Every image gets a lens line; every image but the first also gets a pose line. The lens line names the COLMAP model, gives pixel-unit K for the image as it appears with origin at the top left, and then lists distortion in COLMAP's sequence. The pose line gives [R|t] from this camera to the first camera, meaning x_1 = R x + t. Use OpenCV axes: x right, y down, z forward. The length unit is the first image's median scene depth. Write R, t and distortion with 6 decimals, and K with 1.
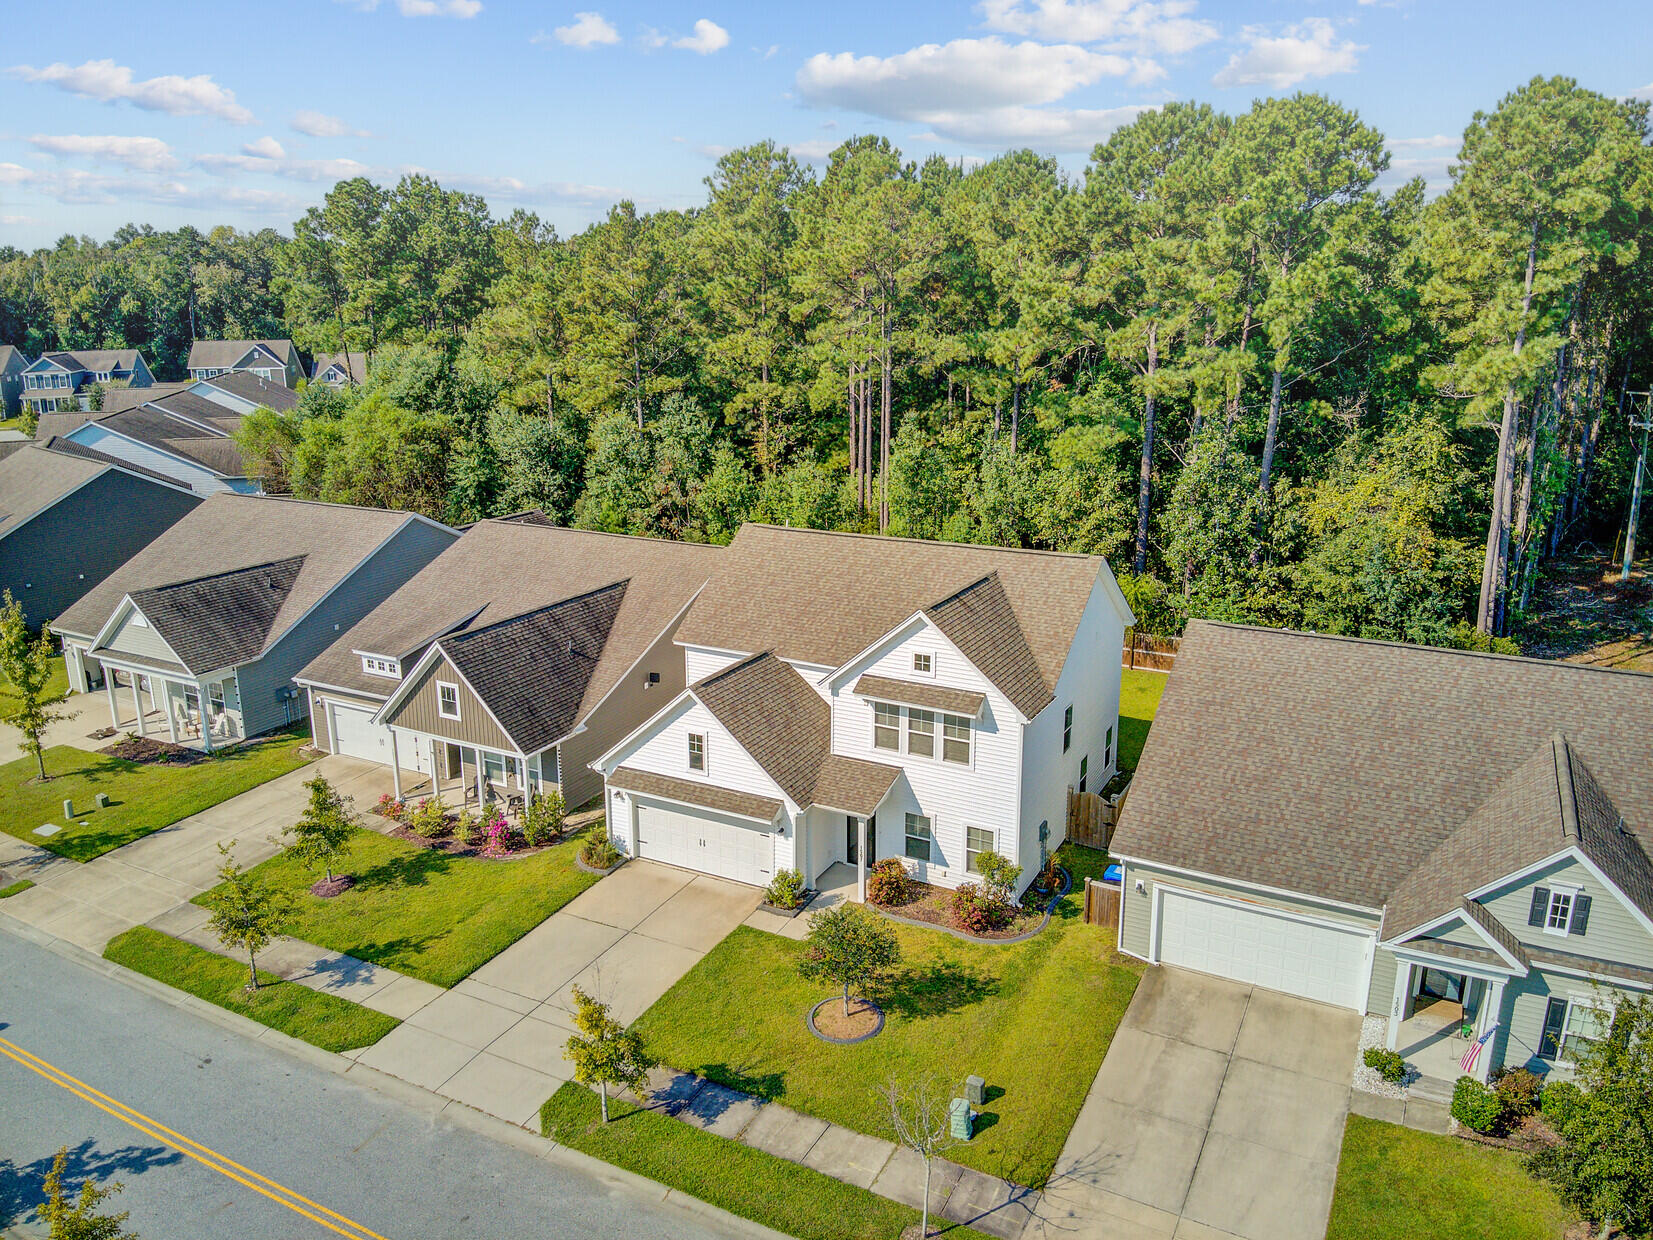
lens RADIAL K [[1199.3, 0, 834.7], [0, 1199.3, 627.4], [0, 0, 1]] dist [0.148900, -0.291150]
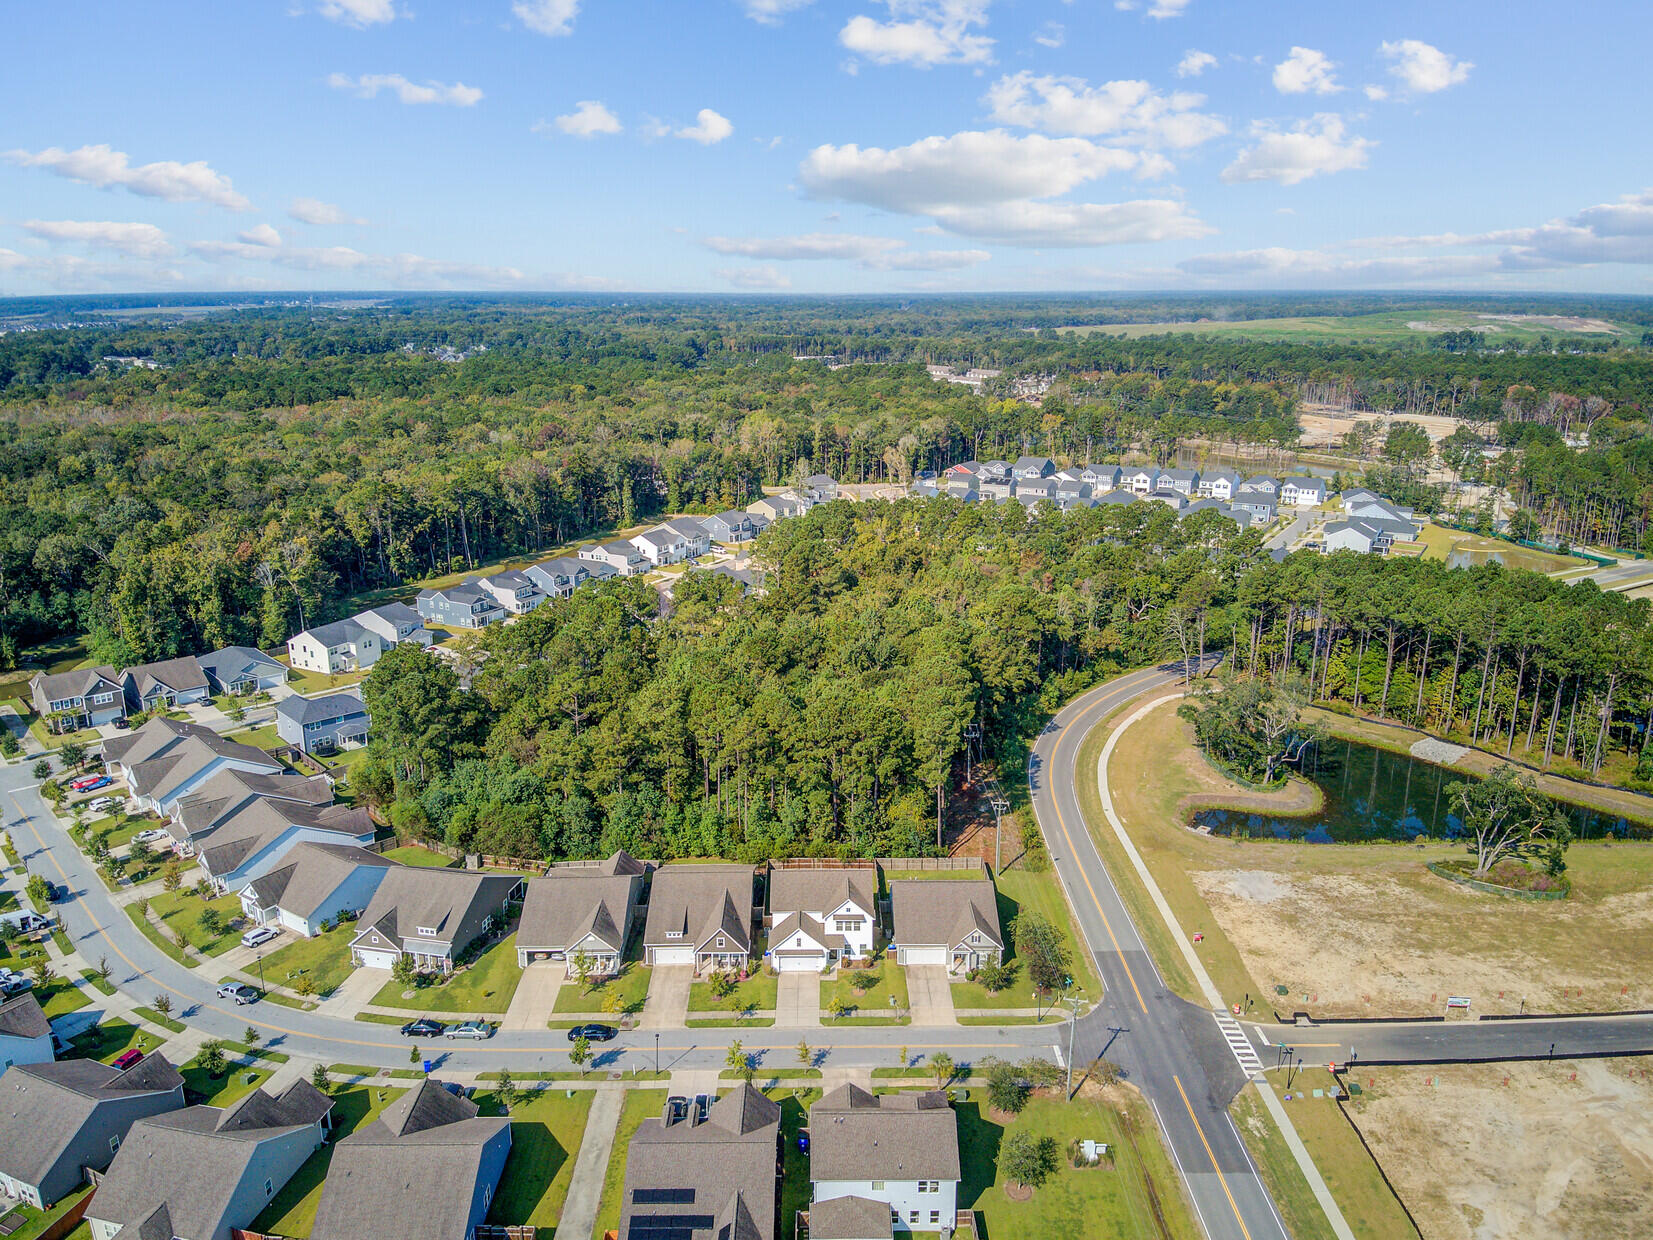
lens RADIAL K [[1214.4, 0, 826.5], [0, 1214.4, 620.0], [0, 0, 1]] dist [0.206455, -0.418832]
pose [[0.881048, -0.125600, 0.456047, -1.706318], [0.125492, 0.991621, 0.030663, -1.045695], [-0.456077, 0.030214, 0.889427, -2.673284]]
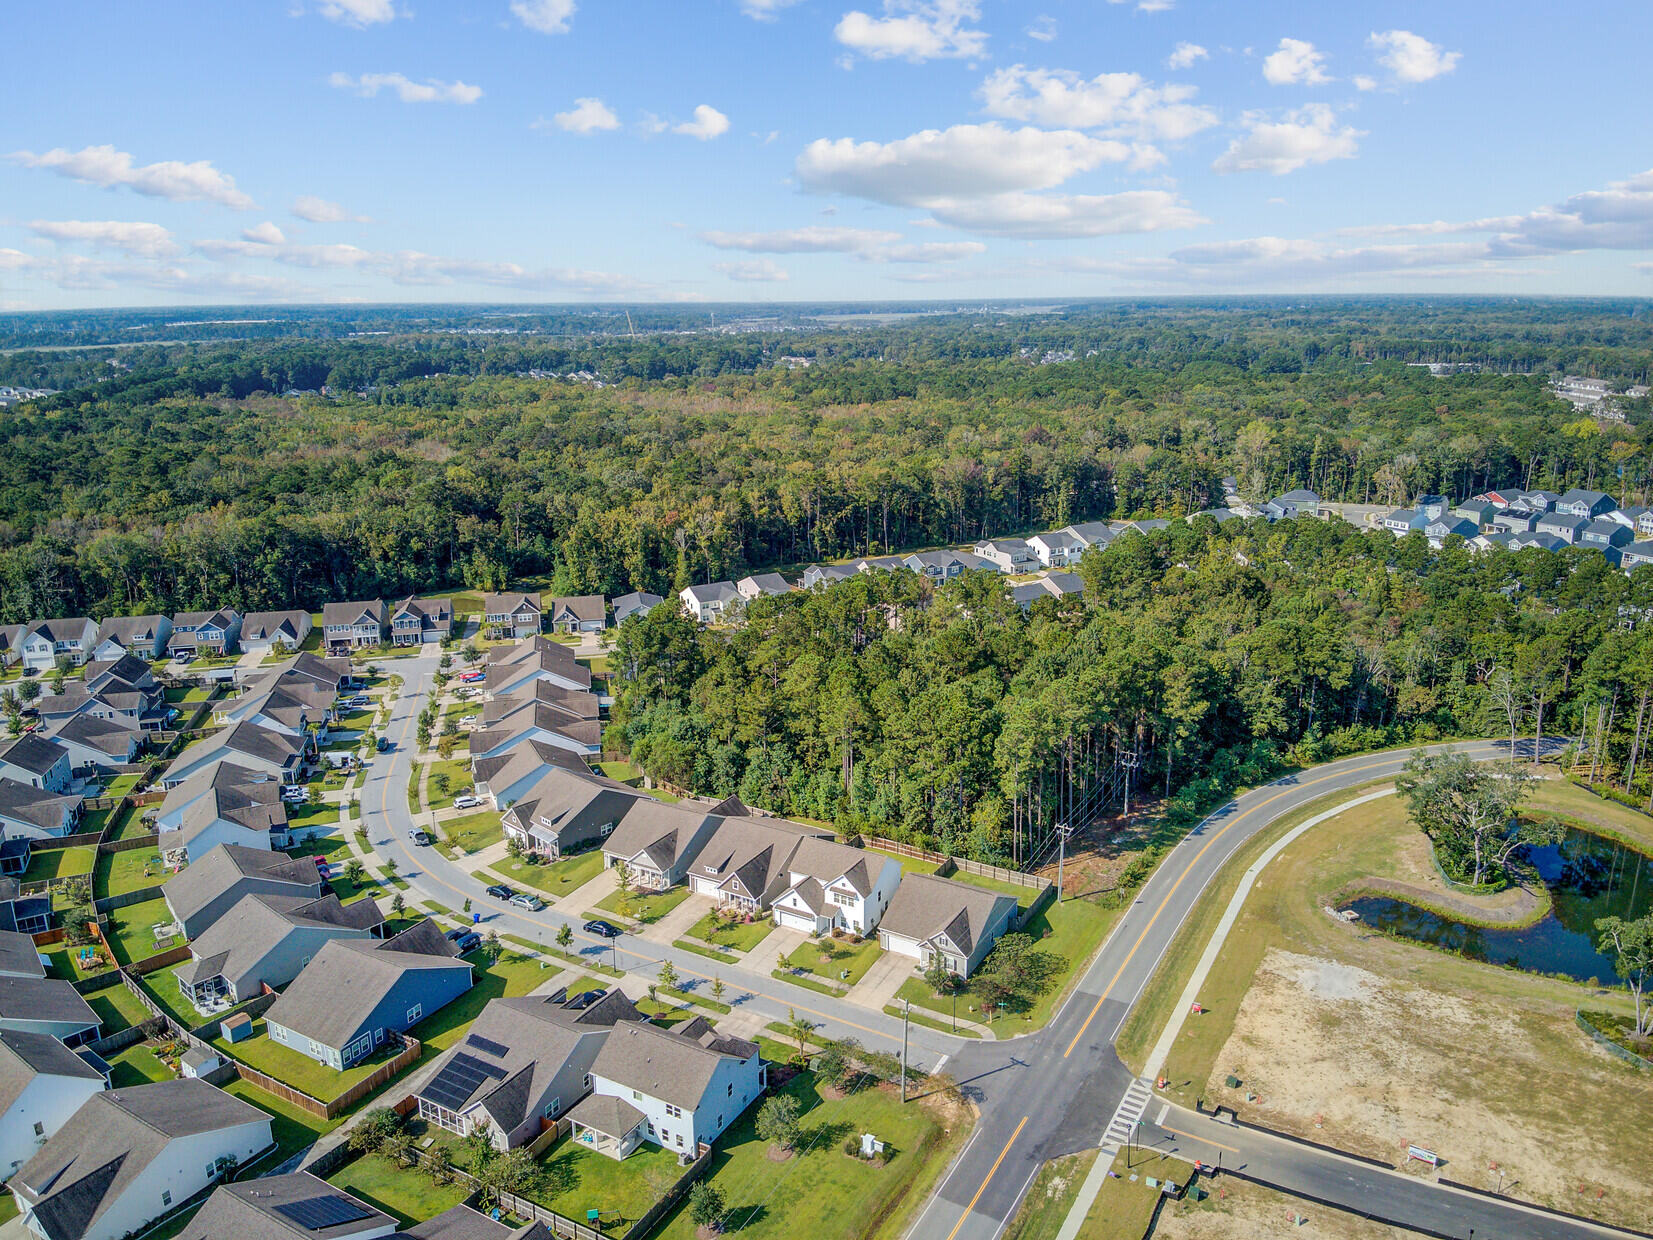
lens RADIAL K [[1214.4, 0, 826.5], [0, 1214.4, 620.0], [0, 0, 1]] dist [0.206455, -0.418832]
pose [[0.998882, 0.002129, -0.047221, 0.204212], [-0.002384, 0.999983, -0.005350, -0.869211], [0.047209, 0.005457, 0.998870, -3.359492]]
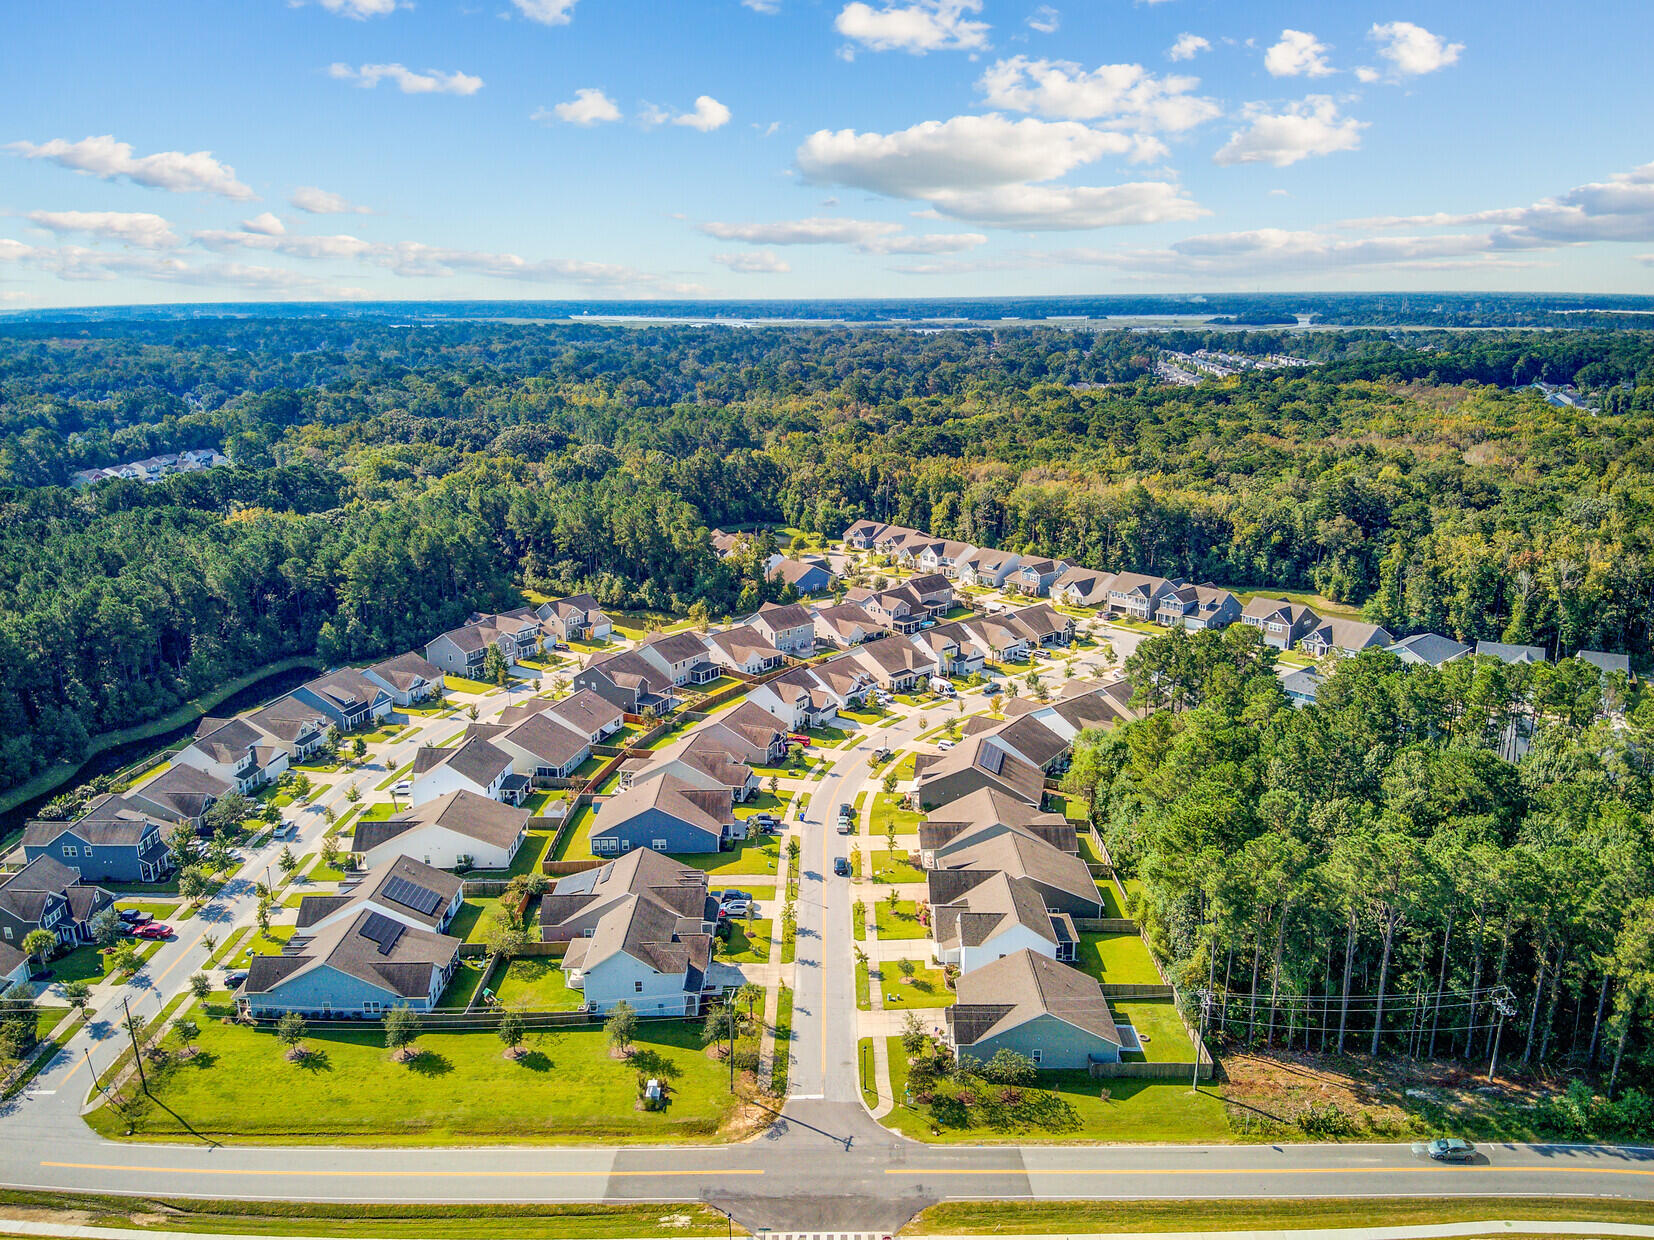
lens RADIAL K [[1215.1, 0, 827.0], [0, 1215.1, 620.0], [0, 0, 1]] dist [0.206455, -0.418832]
pose [[0.463015, 0.226124, -0.857021, 3.009495], [-0.229185, 0.964571, 0.130681, -1.318325], [0.856207, 0.135909, 0.498435, -1.565983]]
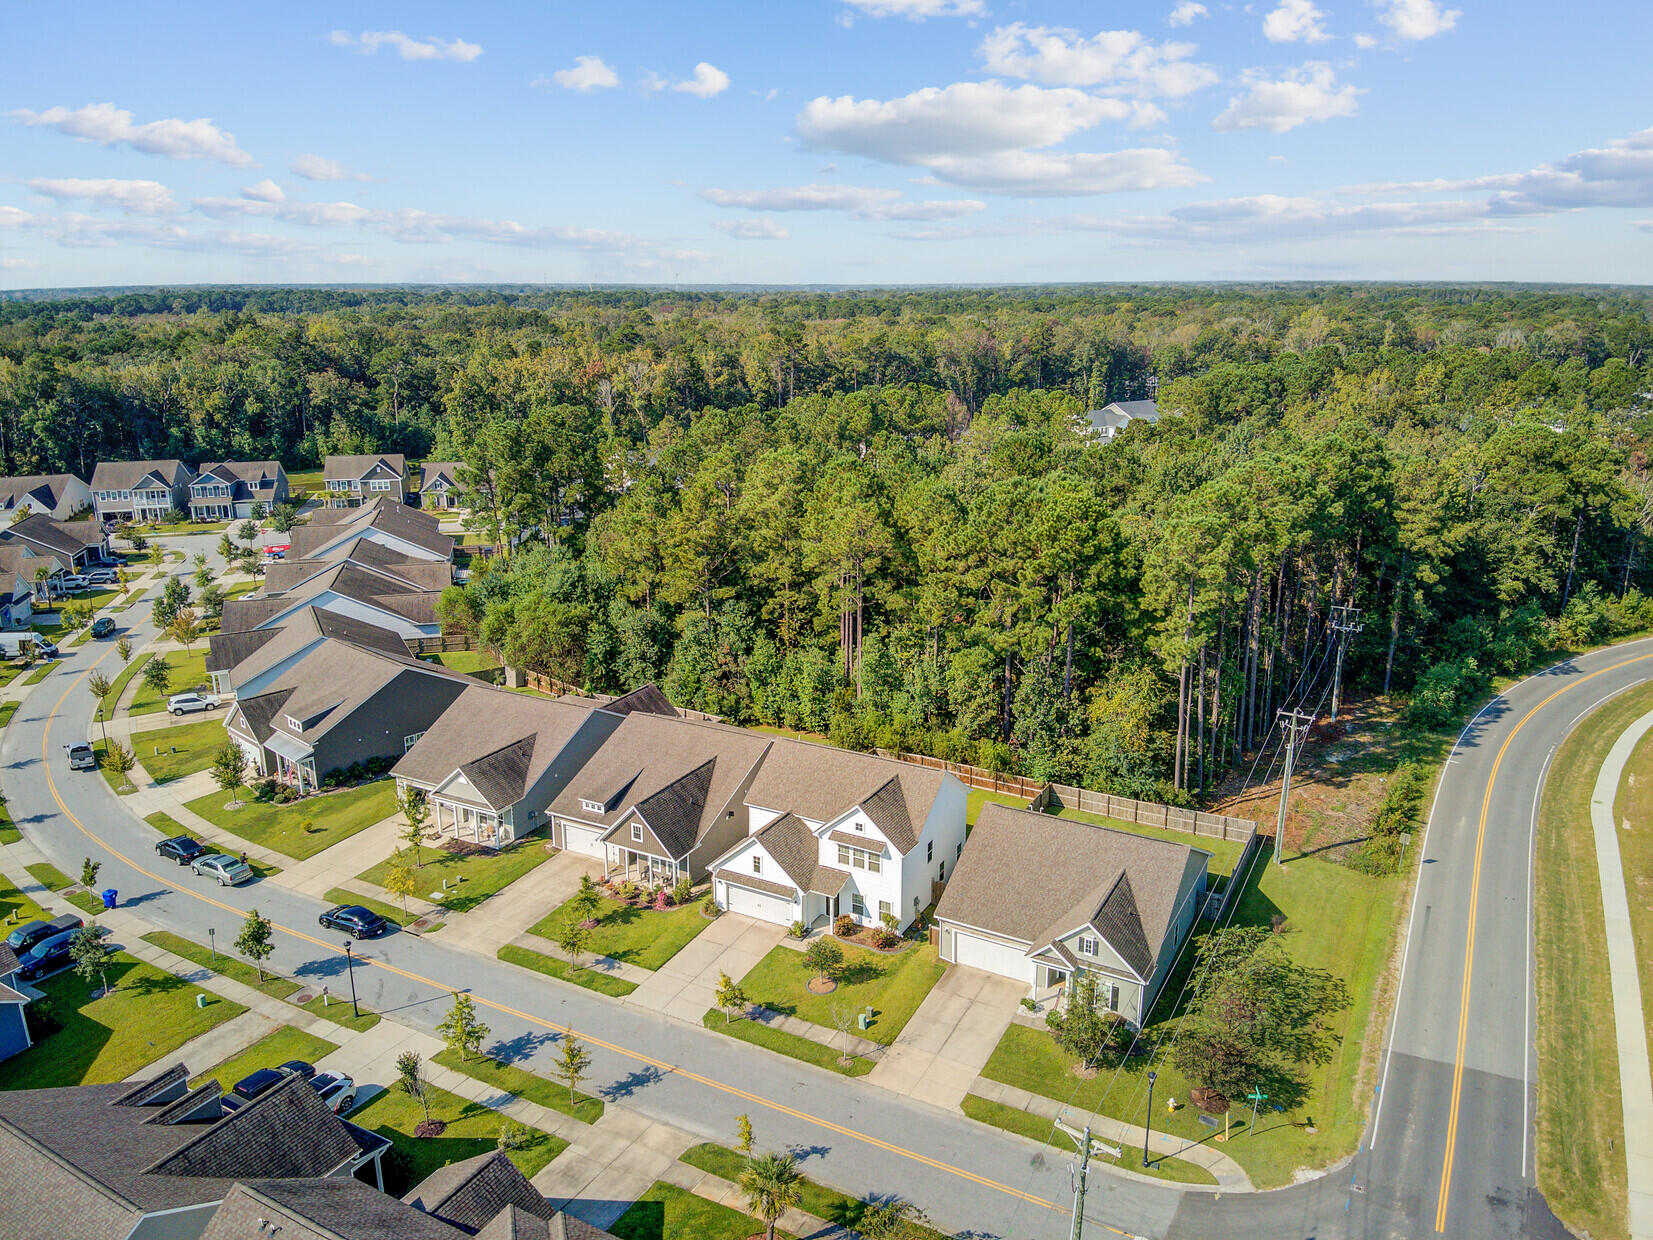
lens RADIAL K [[1199.3, 0, 834.7], [0, 1199.3, 627.4], [0, 0, 1]] dist [0.148900, -0.291150]
pose [[0.999894, 0.003330, -0.014188, 0.052095], [-0.003229, 0.999969, 0.007154, -0.319717], [0.014212, -0.007107, 0.999874, -1.104621]]
